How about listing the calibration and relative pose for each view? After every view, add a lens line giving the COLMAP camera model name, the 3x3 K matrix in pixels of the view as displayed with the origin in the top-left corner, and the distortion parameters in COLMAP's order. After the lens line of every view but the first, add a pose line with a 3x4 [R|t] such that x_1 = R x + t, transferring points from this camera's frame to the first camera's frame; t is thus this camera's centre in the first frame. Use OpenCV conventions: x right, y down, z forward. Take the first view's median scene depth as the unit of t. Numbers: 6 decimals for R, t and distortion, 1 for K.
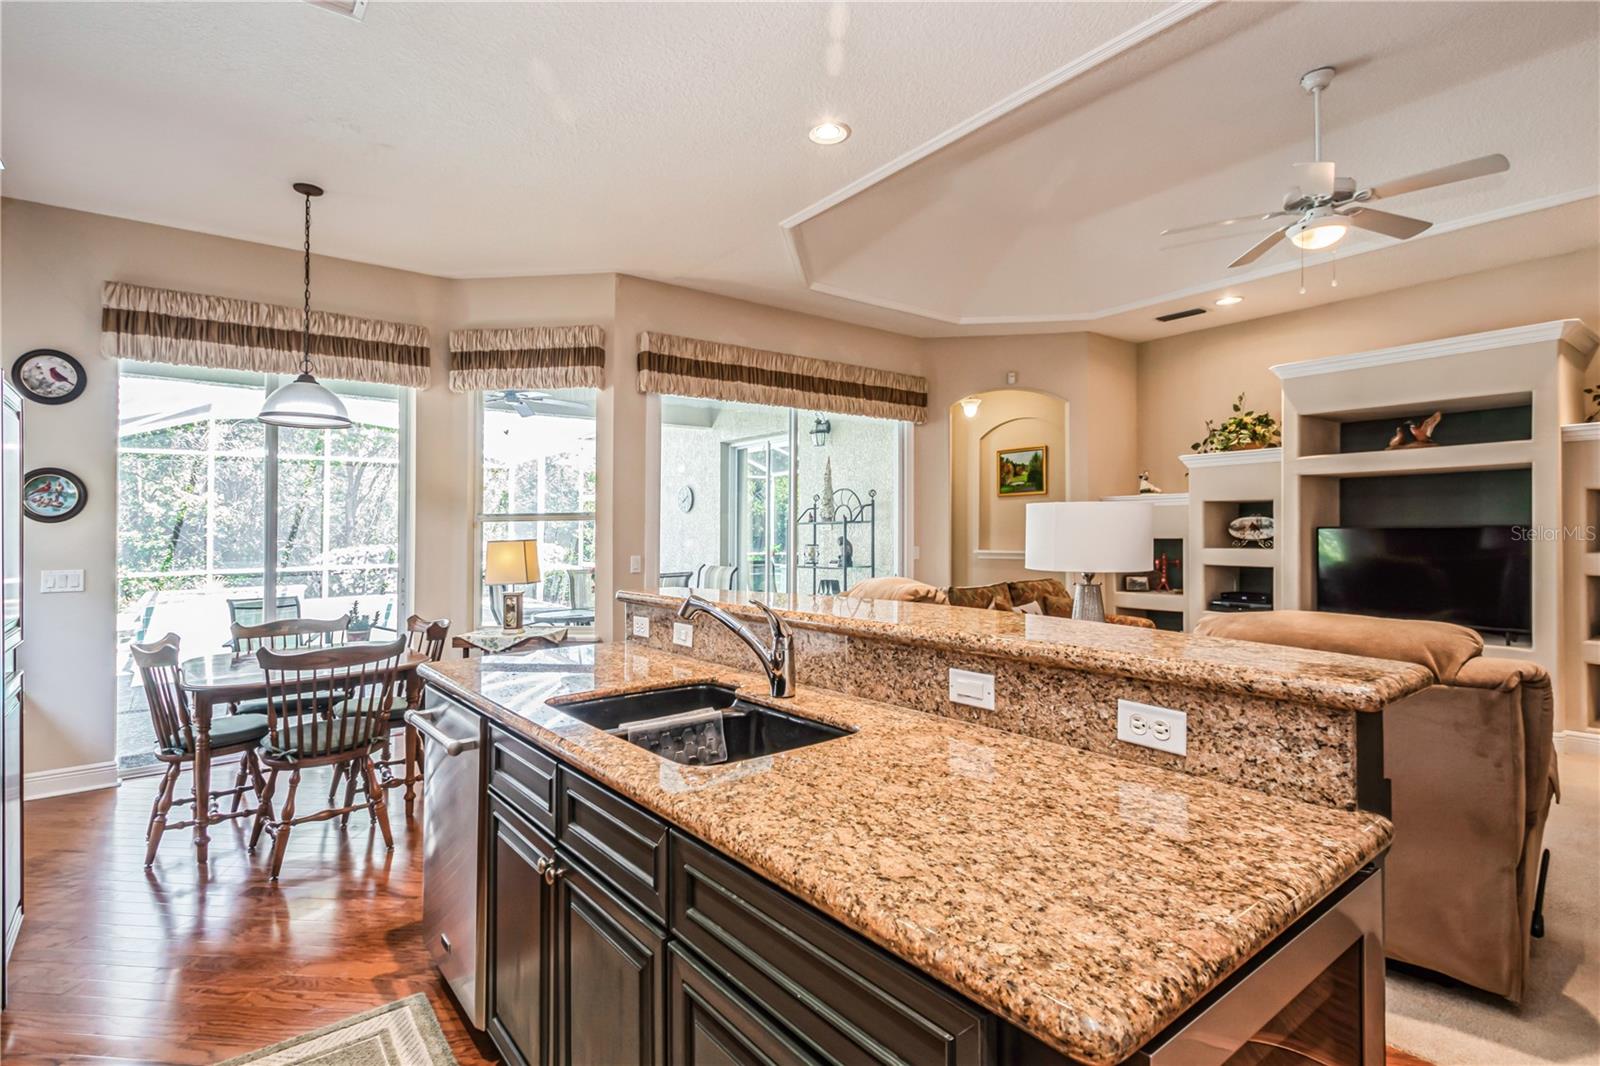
lens RADIAL K [[773.4, 0, 805.0], [0, 773.4, 524.9], [0, 0, 1]] dist [0.023283, -0.011351]
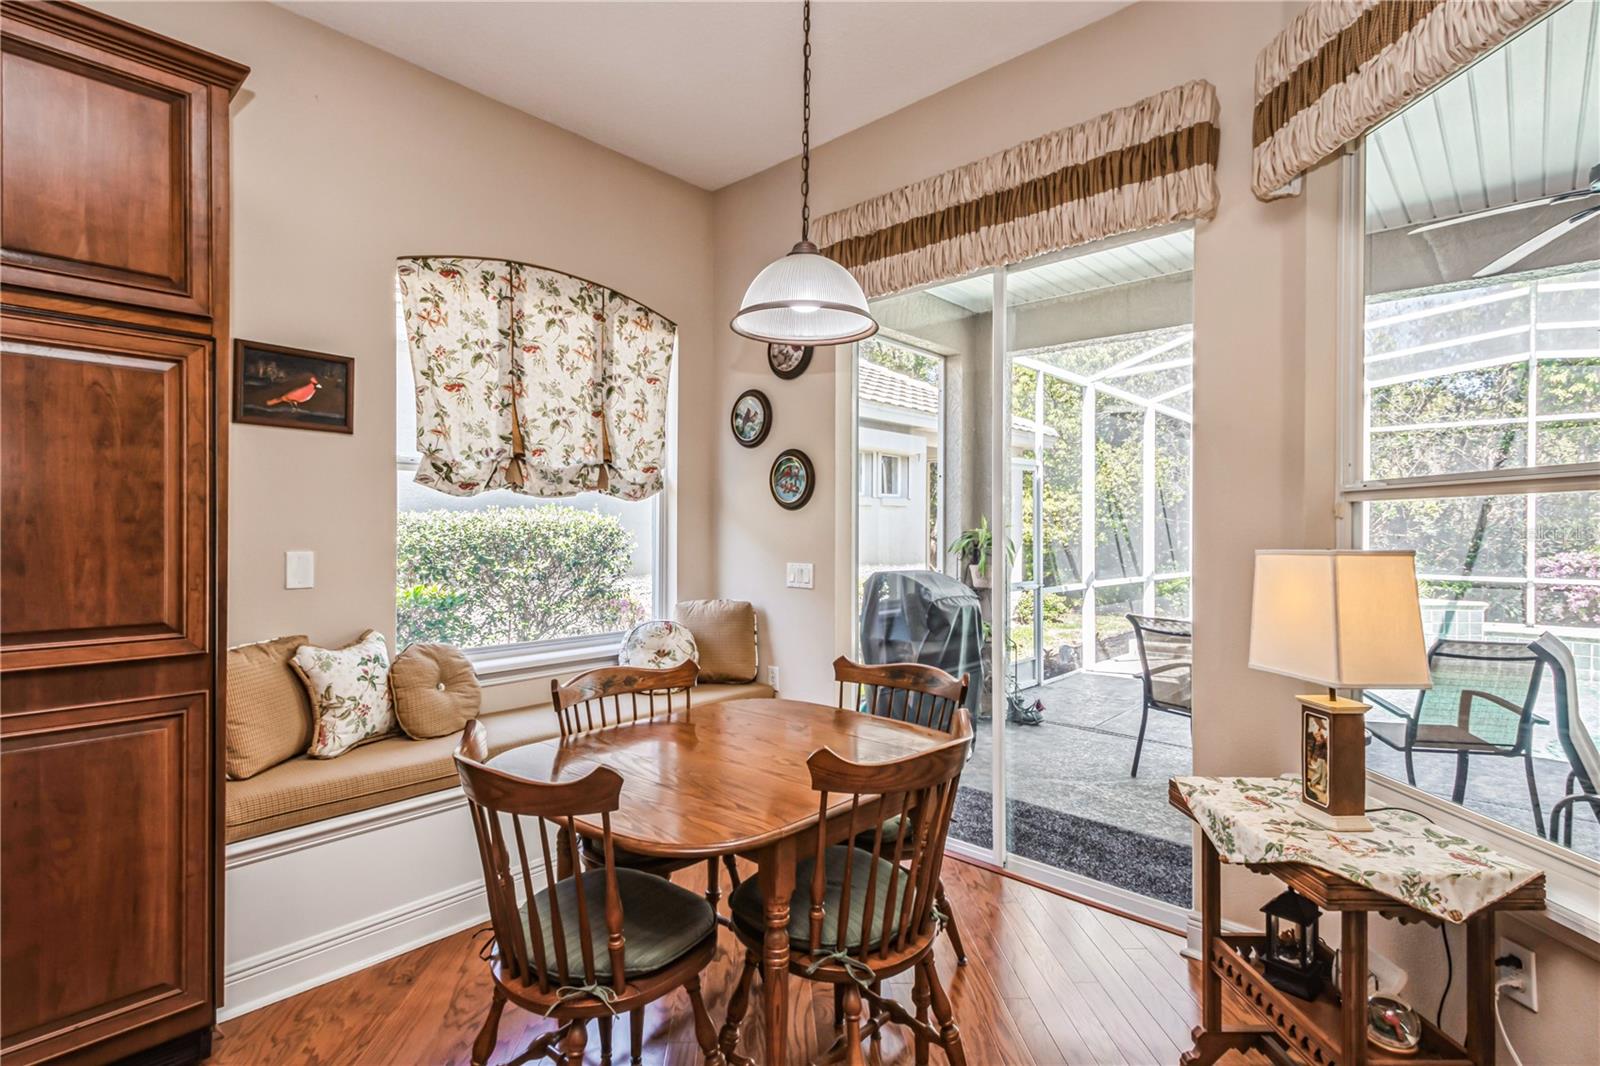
lens RADIAL K [[773.4, 0, 788.3], [0, 773.4, 518.1], [0, 0, 1]] dist [0.023283, -0.011351]
pose [[0.131971, -0.000082, -0.991254, -0.063600], [-0.001267, 0.999999, -0.000252, 0.005258], [0.991253, 0.001289, 0.131971, 0.719339]]
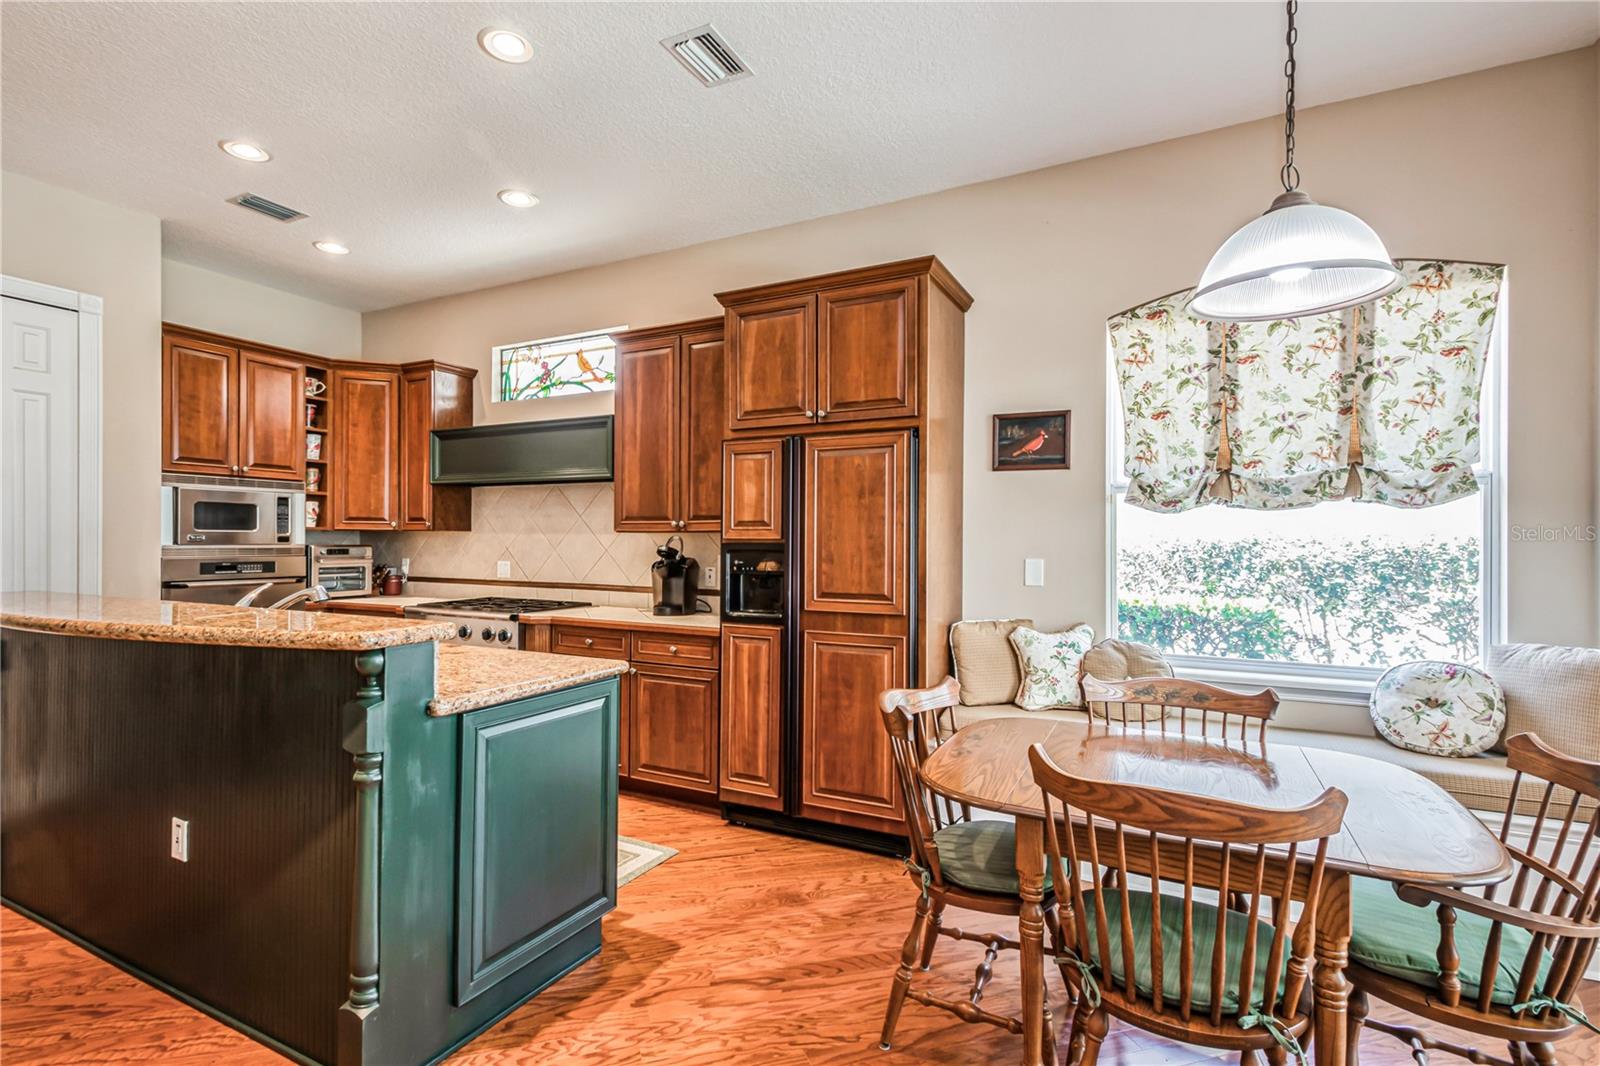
lens RADIAL K [[773.4, 0, 785.1], [0, 773.4, 526.3], [0, 0, 1]] dist [0.023283, -0.011351]
pose [[-0.923491, 0.002387, -0.383612, -0.140160], [0.010432, 0.999767, -0.018893, 0.008744], [0.383477, -0.021450, -0.923301, 1.037760]]
